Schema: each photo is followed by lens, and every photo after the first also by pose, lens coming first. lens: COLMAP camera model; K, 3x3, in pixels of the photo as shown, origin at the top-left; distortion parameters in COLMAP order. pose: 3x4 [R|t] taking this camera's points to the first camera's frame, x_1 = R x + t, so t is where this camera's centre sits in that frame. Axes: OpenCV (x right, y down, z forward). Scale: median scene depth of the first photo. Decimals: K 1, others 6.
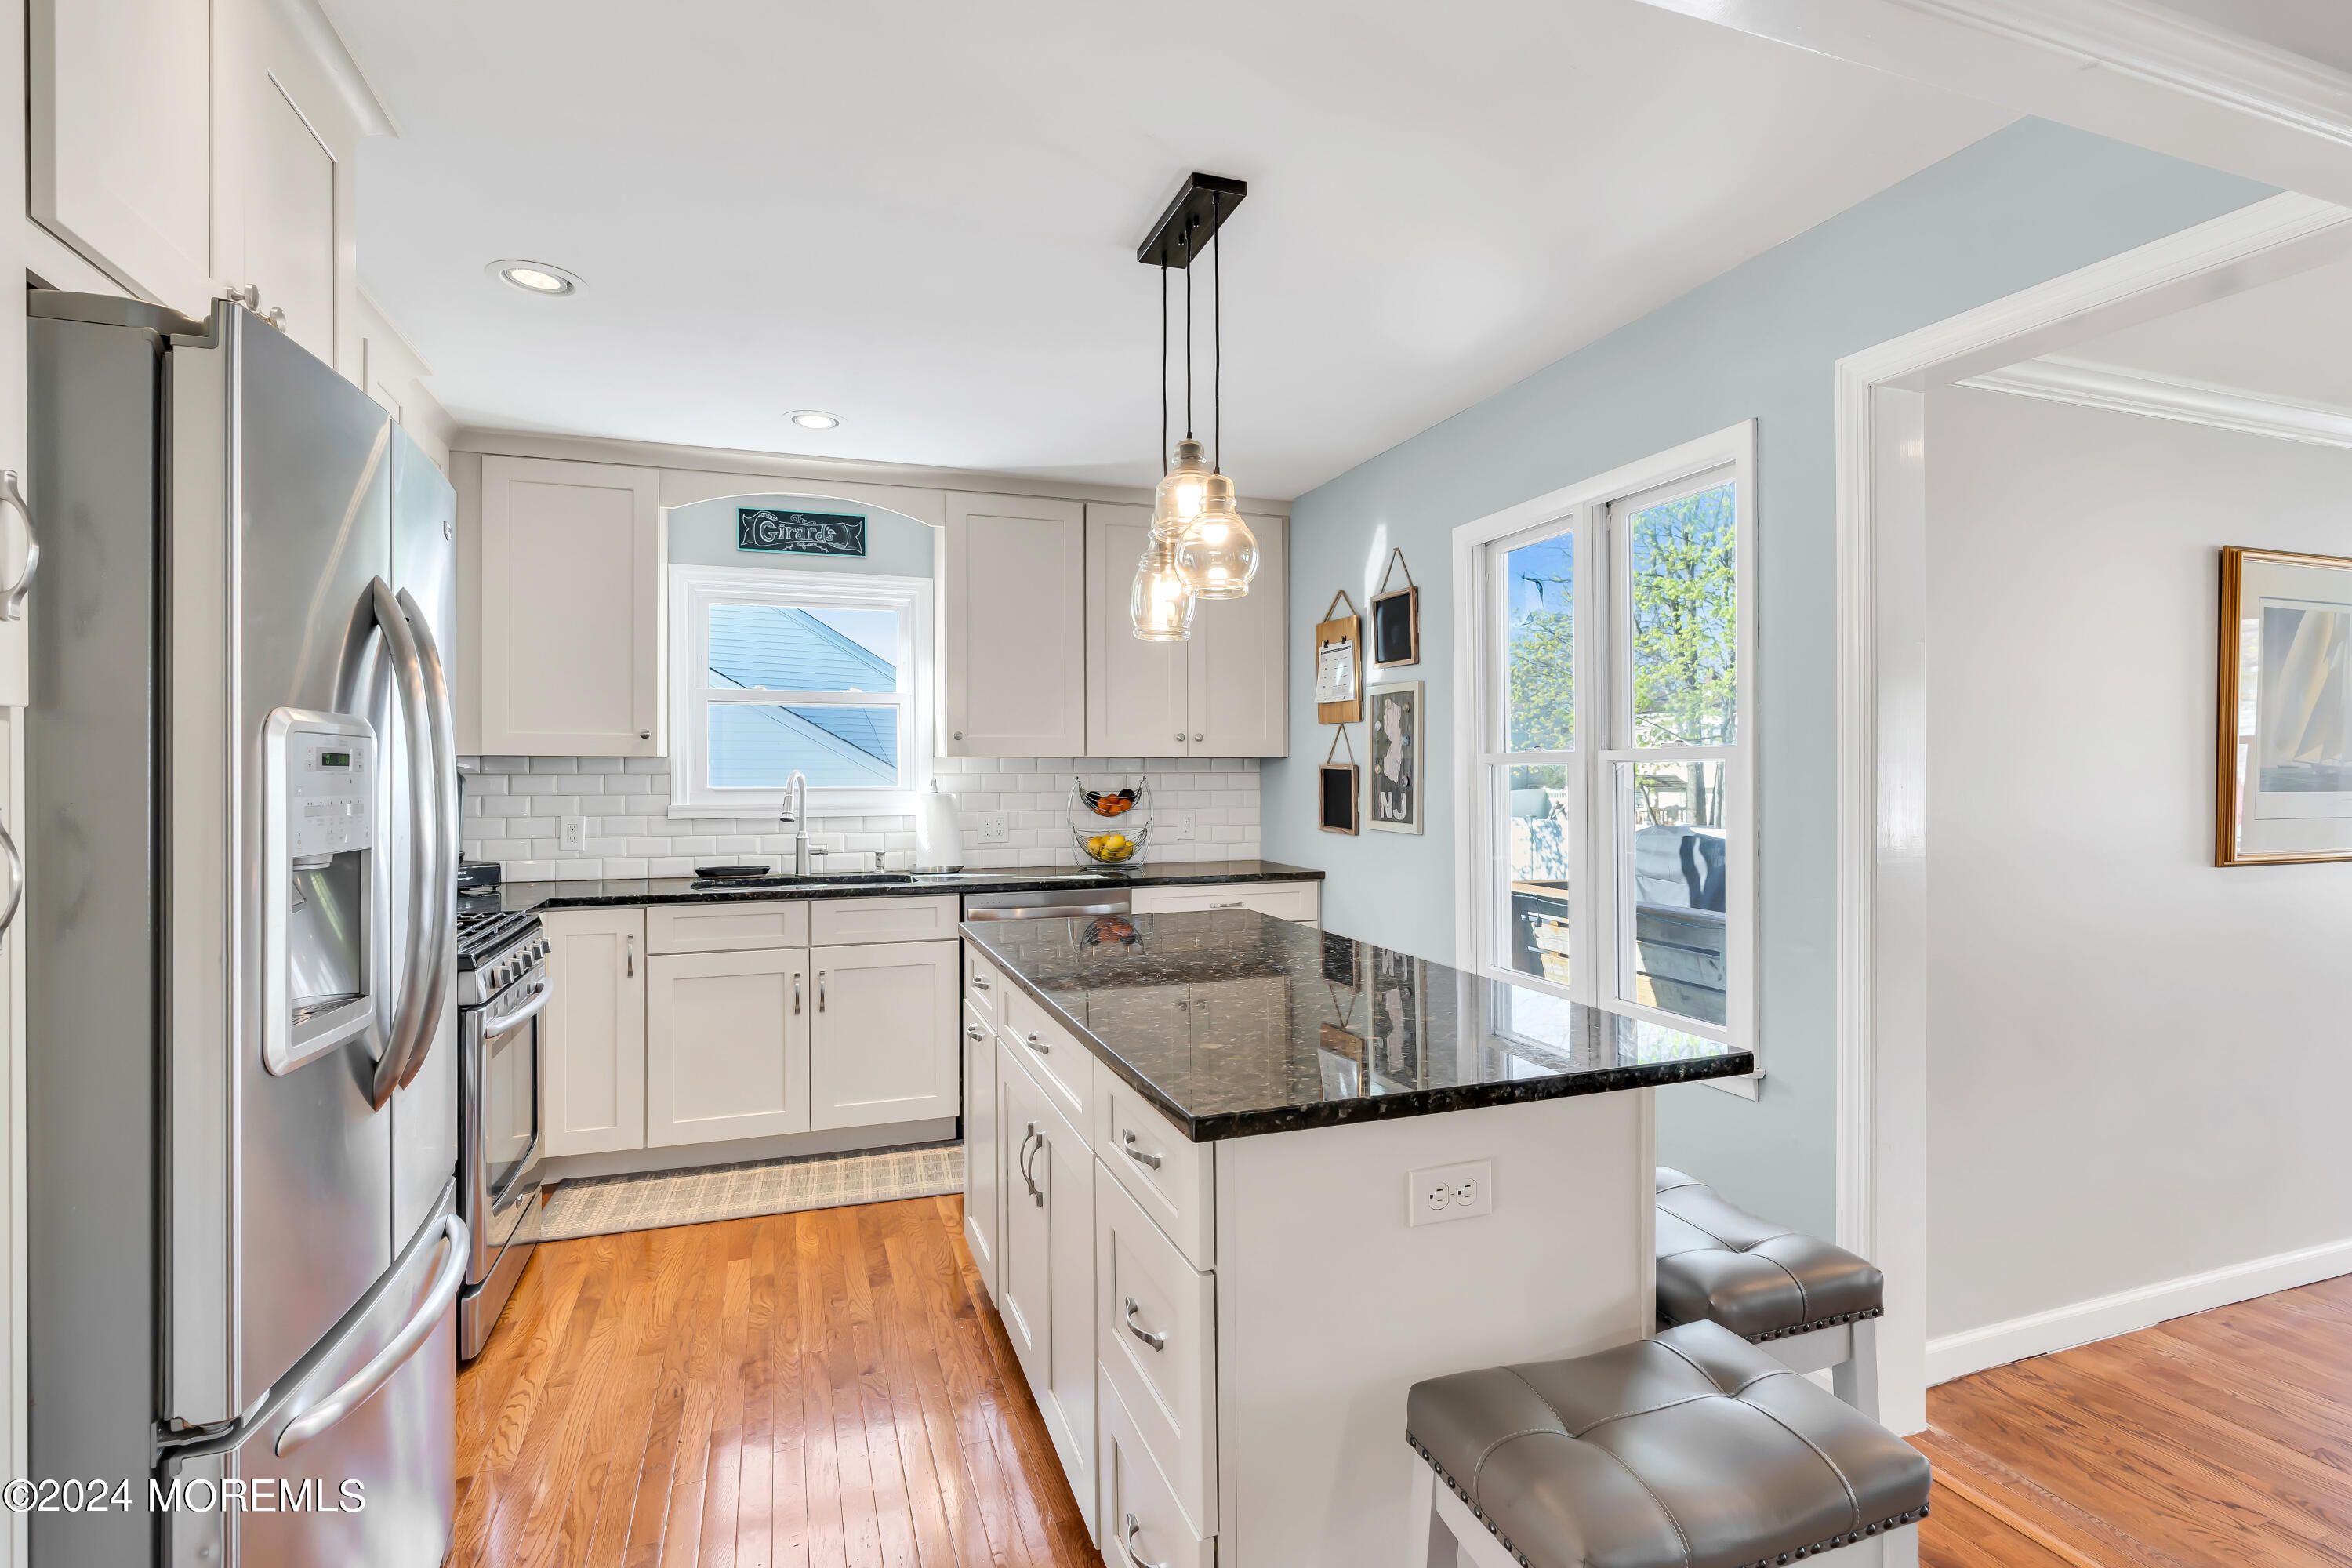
lens RADIAL K [[1142.0, 0, 1176.0], [0, 1142.0, 784.0], [0, 0, 1]] dist [-0.006355, -0.000046]
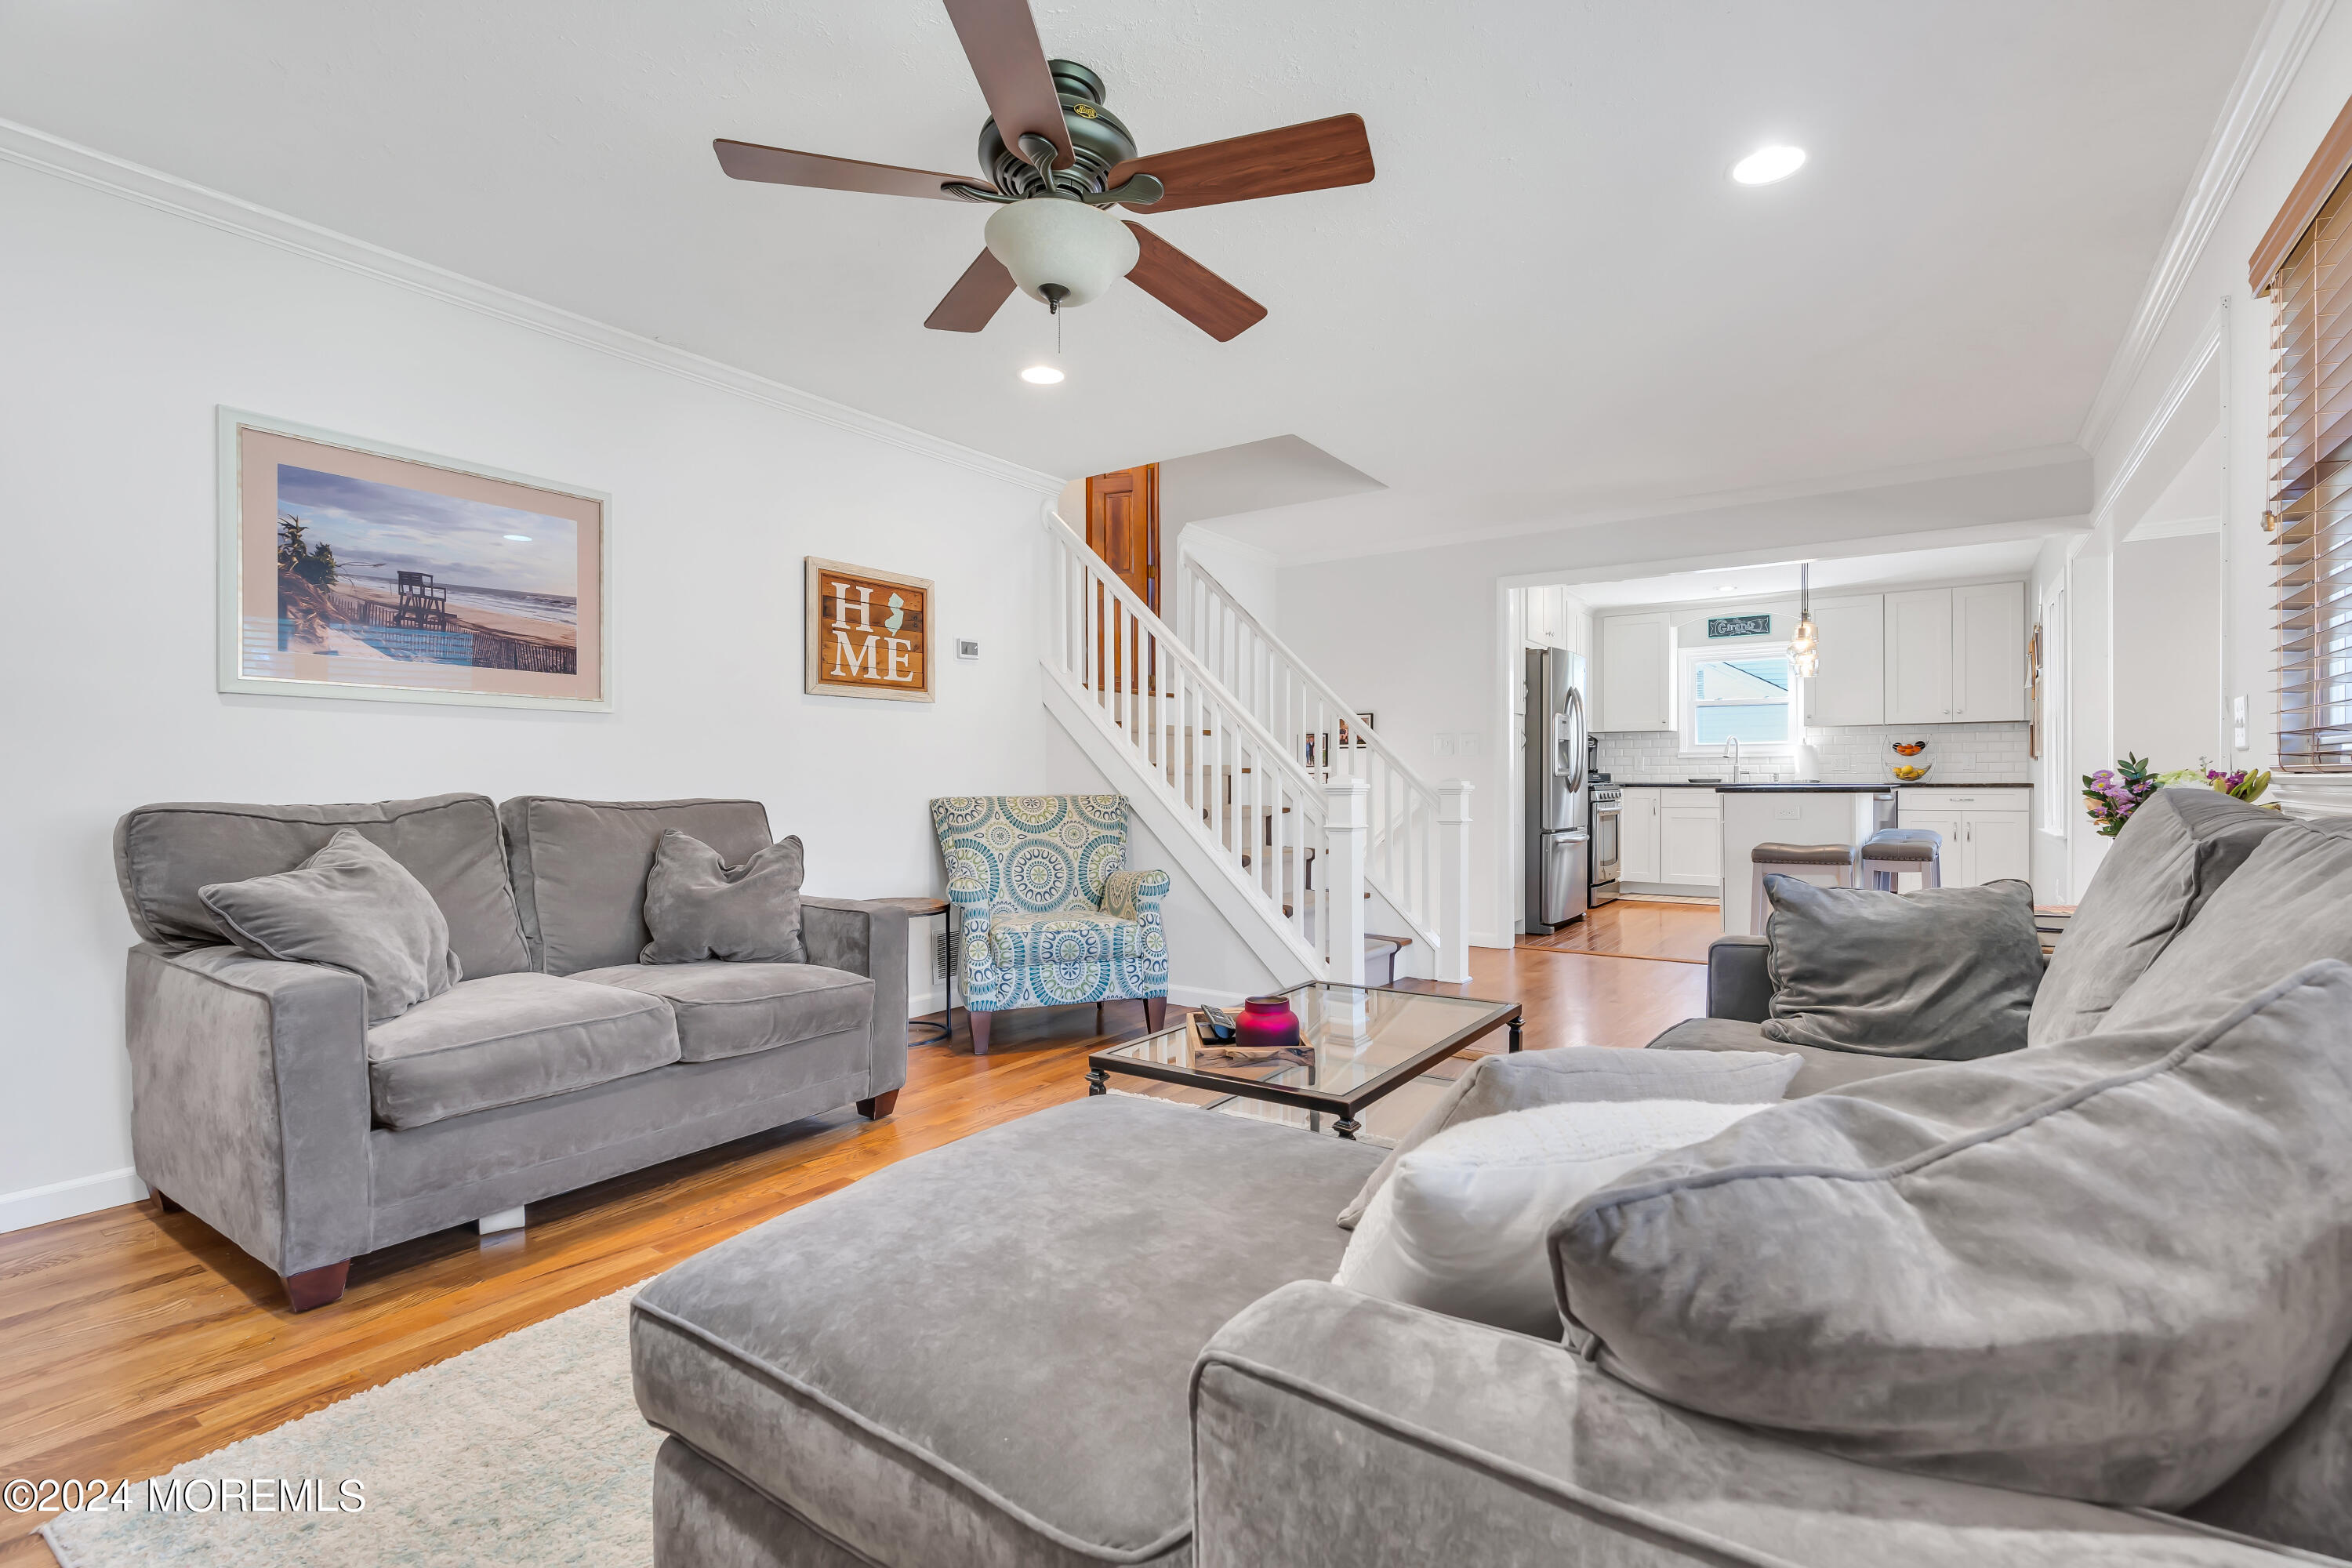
lens RADIAL K [[1078.4, 0, 1202.9], [0, 1078.4, 777.3], [0, 0, 1]] dist [-0.002668, 0.000177]
pose [[0.594379, -0.002291, -0.804182, 0.742802], [-0.005203, 0.999964, -0.006695, 0.089624], [0.804168, 0.008164, 0.594346, -1.079764]]
